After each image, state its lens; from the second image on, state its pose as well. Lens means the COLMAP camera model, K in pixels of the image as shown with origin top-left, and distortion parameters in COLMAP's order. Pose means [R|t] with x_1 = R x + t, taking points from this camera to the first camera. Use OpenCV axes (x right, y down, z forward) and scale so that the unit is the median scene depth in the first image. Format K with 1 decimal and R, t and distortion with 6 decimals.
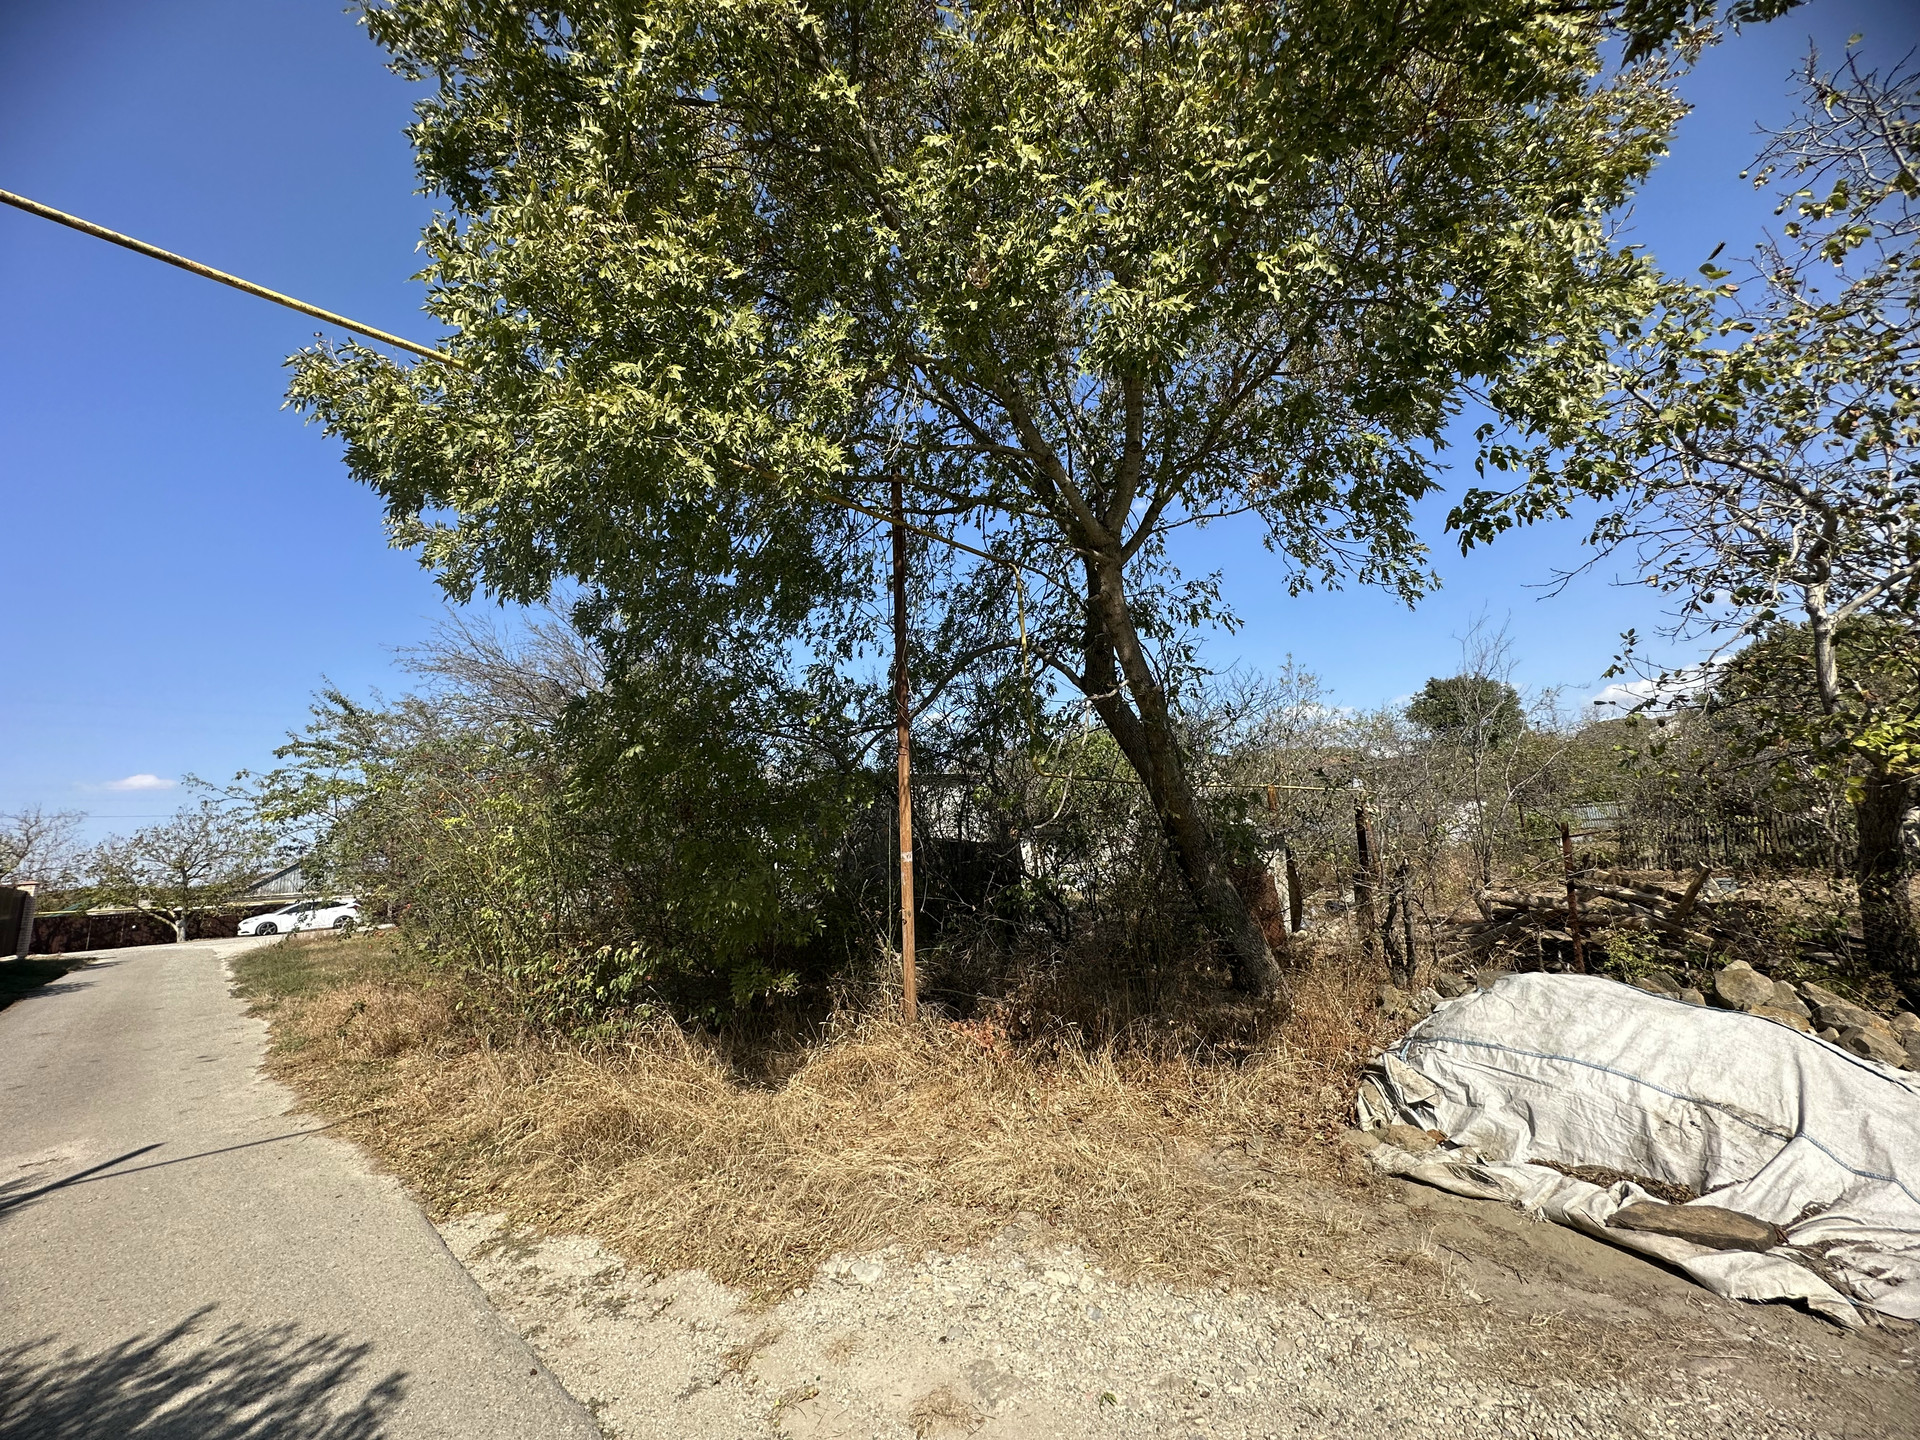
lens RADIAL K [[779.6, 0, 972.5], [0, 779.6, 716.2], [0, 0, 1]] dist [-0.000040, 0.000192]
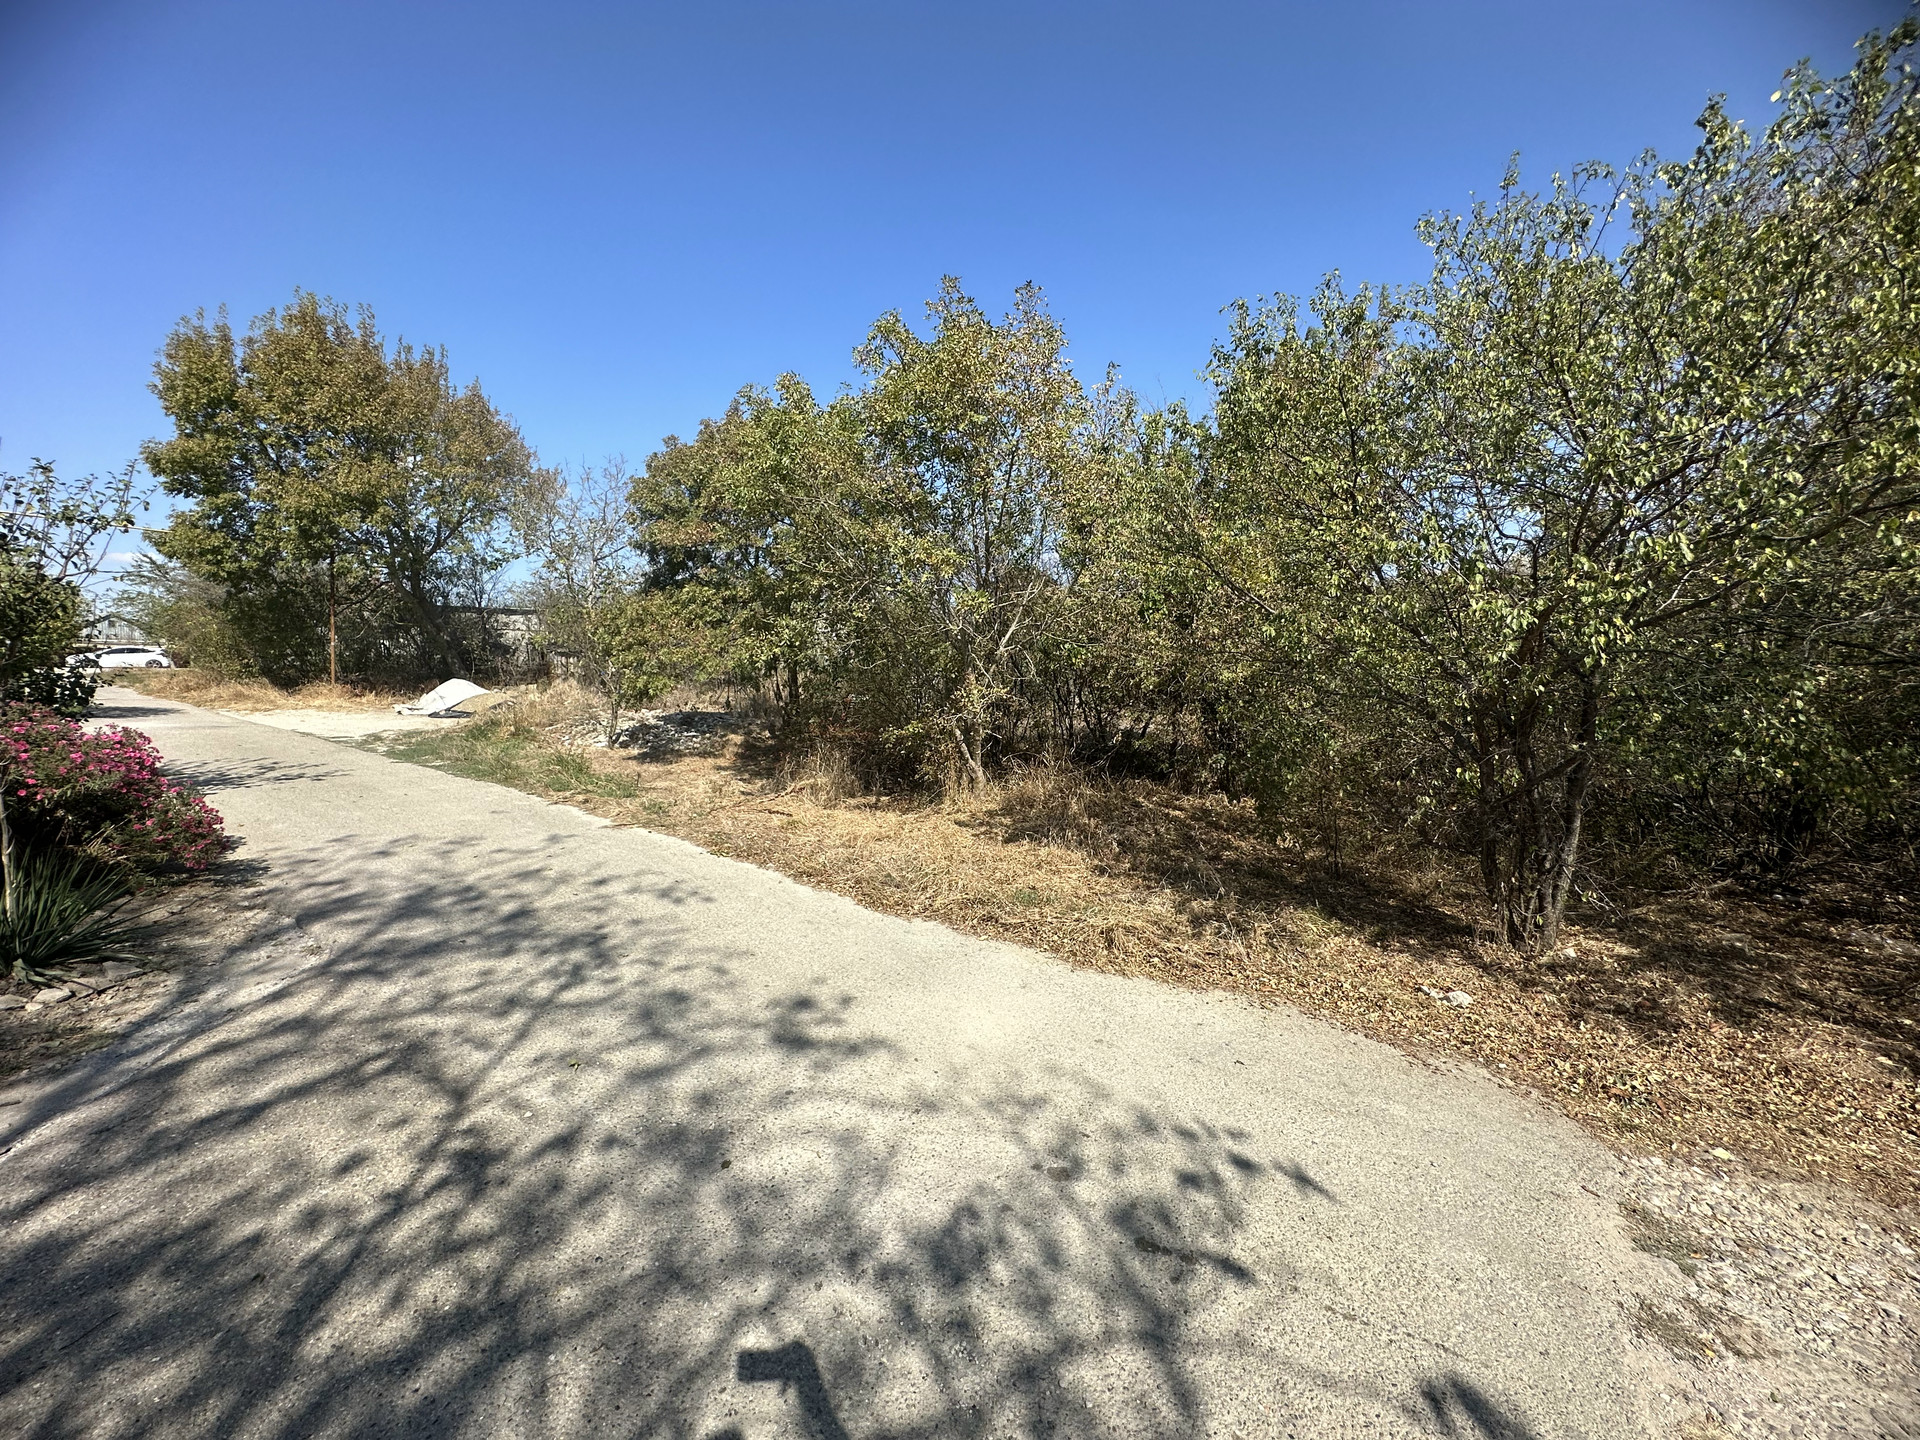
lens RADIAL K [[779.6, 0, 972.5], [0, 779.6, 716.2], [0, 0, 1]] dist [-0.000040, 0.000192]
pose [[0.985061, 0.080468, 0.152250, 1.237659], [-0.113107, 0.968996, 0.219666, -0.335739], [-0.129853, -0.233605, 0.963622, -1.599030]]
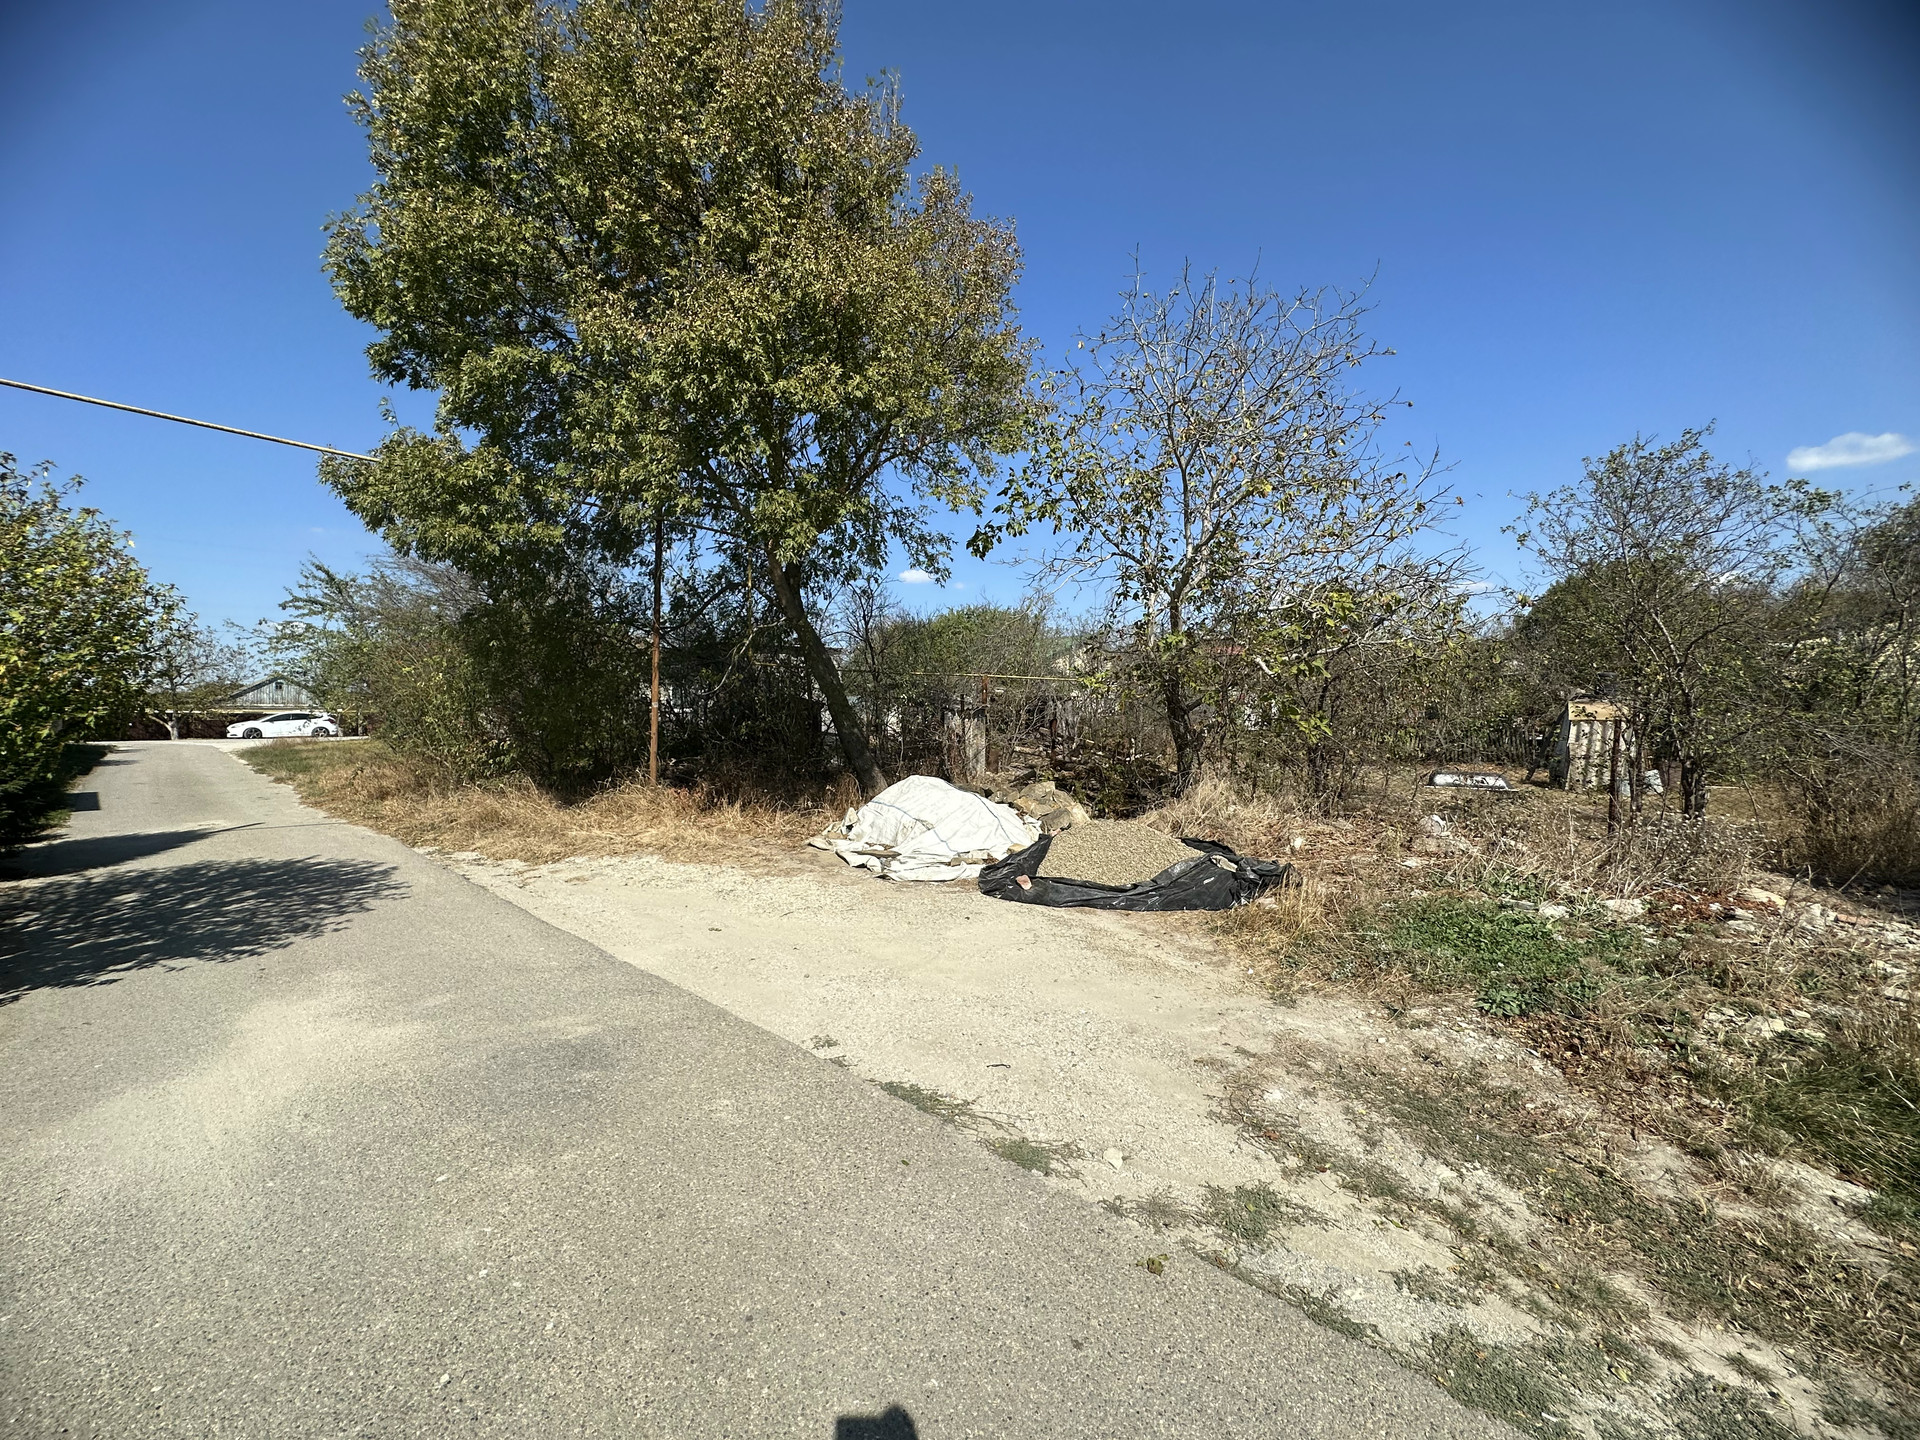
lens RADIAL K [[779.6, 0, 972.5], [0, 779.6, 716.2], [0, 0, 1]] dist [-0.000040, 0.000192]
pose [[0.997077, 0.065772, 0.038889, 0.312414], [-0.071649, 0.981637, 0.176790, -0.092124], [-0.026547, -0.179060, 0.983480, -0.451904]]
